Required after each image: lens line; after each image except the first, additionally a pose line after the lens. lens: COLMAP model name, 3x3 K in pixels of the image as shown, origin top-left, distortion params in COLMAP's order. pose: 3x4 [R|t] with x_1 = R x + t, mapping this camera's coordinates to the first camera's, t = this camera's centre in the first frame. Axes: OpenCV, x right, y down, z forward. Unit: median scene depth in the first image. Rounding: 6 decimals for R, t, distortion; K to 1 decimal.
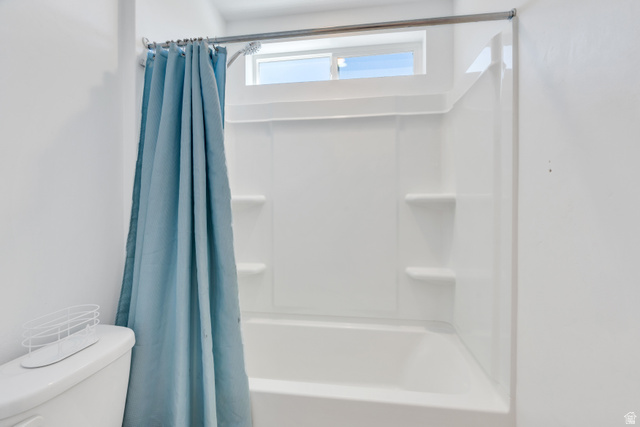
lens RADIAL K [[285.7, 0, 319.5], [0, 285.7, 211.4], [0, 0, 1]] dist [-0.009138, 0.000166]
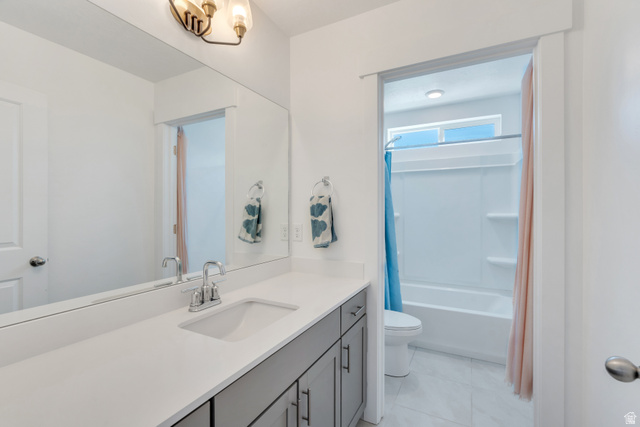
lens RADIAL K [[285.7, 0, 325.0], [0, 285.7, 213.7], [0, 0, 1]] dist [-0.009138, 0.000166]
pose [[0.950109, 0.003900, -0.311893, -0.082995], [-0.006208, 0.999960, -0.006408, -0.044266], [0.311855, 0.008025, 0.950096, -0.900197]]
